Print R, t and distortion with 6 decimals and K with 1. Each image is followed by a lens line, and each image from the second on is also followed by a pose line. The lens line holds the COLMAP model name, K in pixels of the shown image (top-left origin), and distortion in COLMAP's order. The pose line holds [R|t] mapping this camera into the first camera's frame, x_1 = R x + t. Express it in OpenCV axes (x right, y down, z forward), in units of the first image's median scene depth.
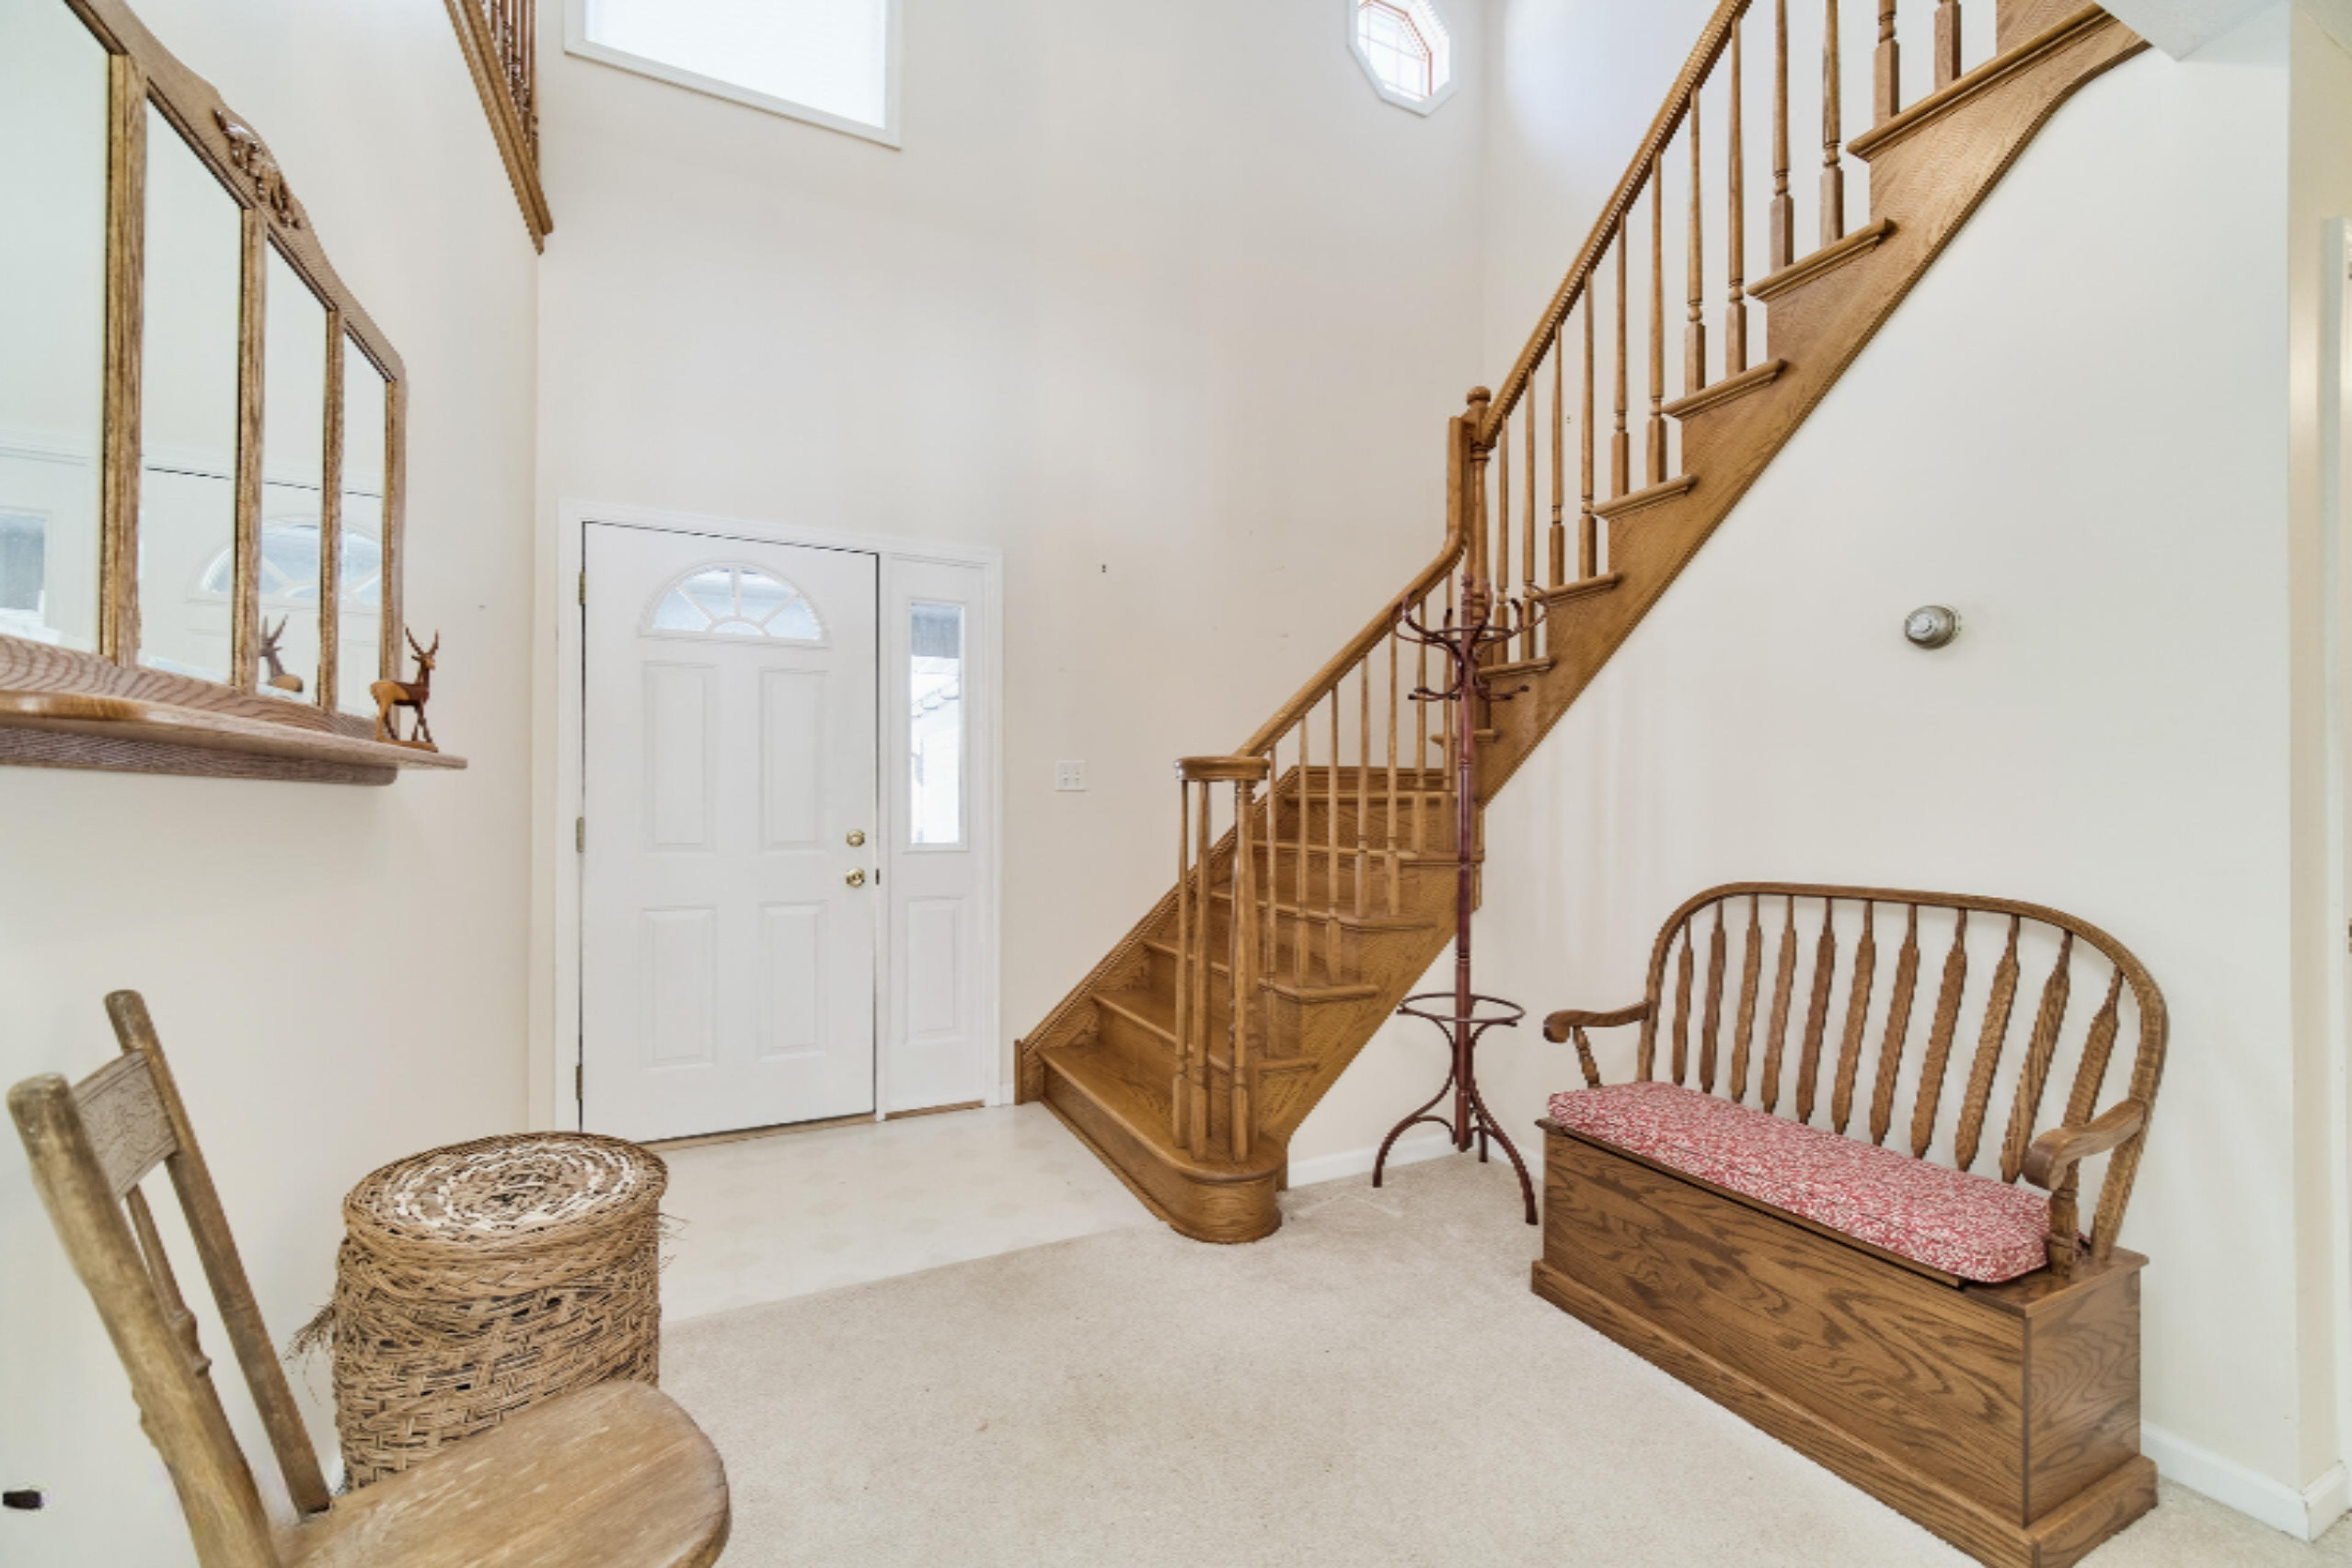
lens RADIAL K [[925.0, 0, 1187.3], [0, 925.0, 793.1], [0, 0, 1]] dist [-0.002535, -0.000288]
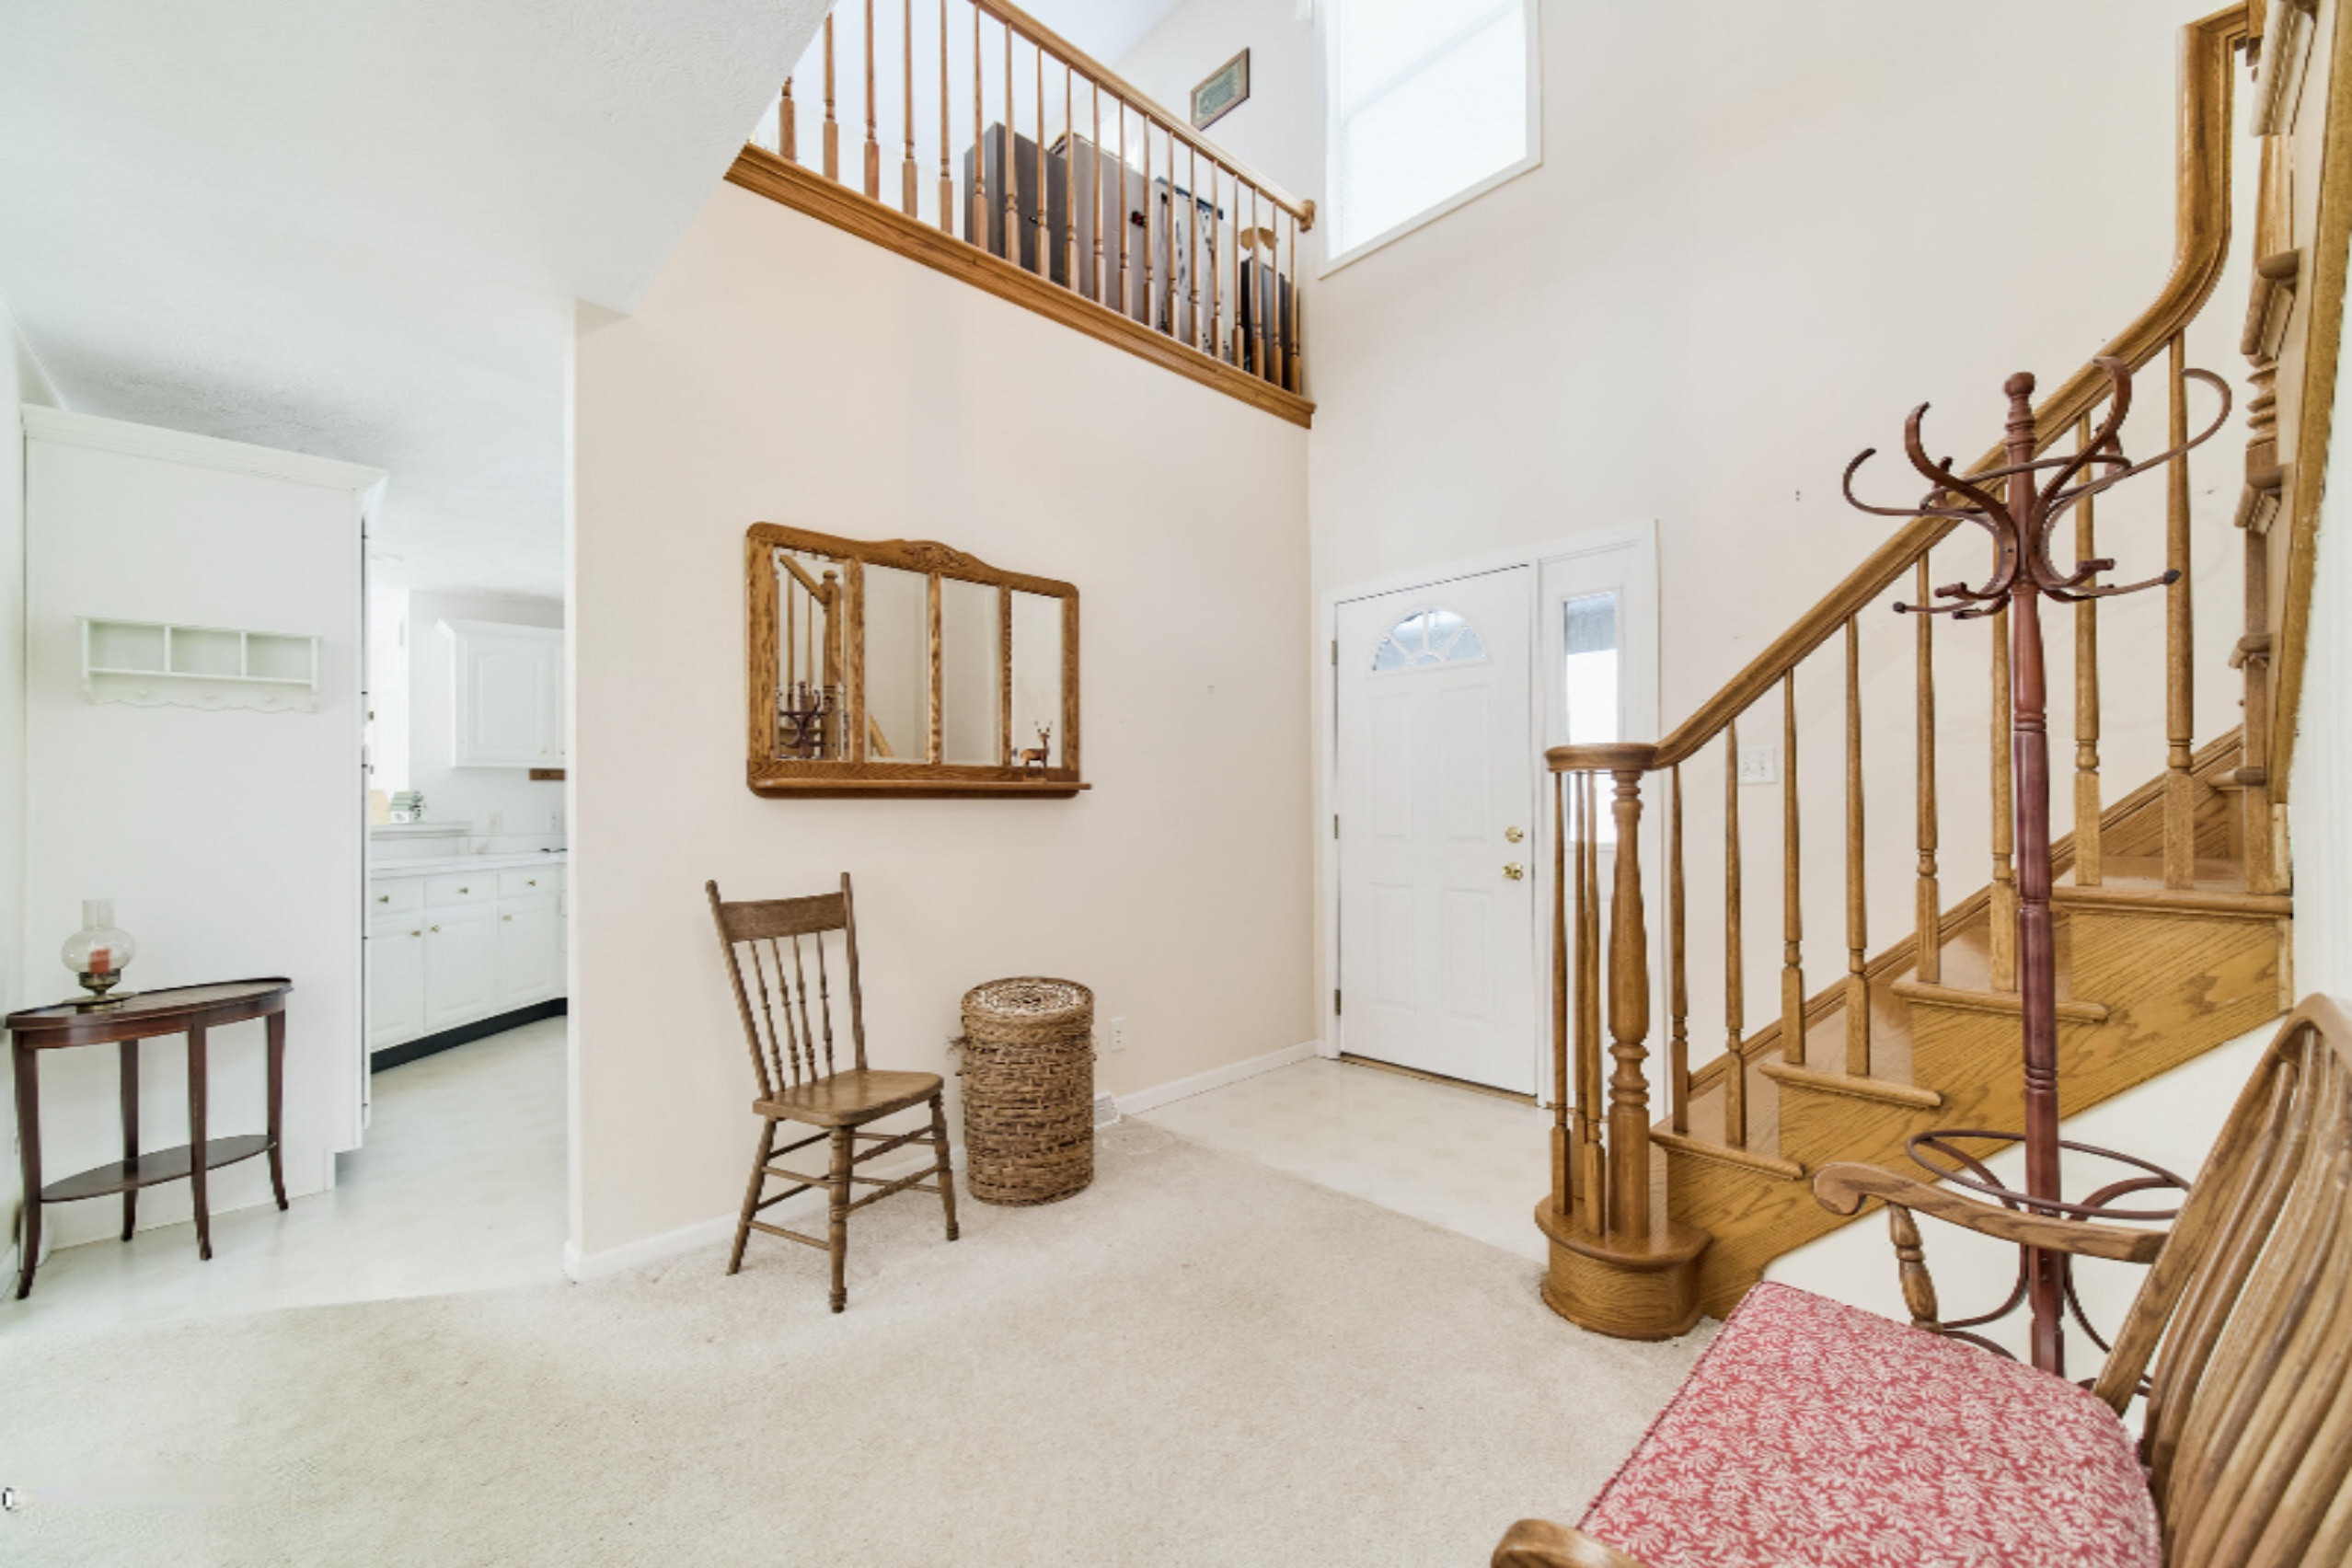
lens RADIAL K [[925.0, 0, 1165.9], [0, 925.0, 799.6], [0, 0, 1]] dist [-0.002535, -0.000288]
pose [[0.305047, -0.014288, -0.952230, 0.750198], [0.022674, 0.999713, -0.007737, 0.008502], [0.952067, -0.019231, 0.305284, 0.397810]]
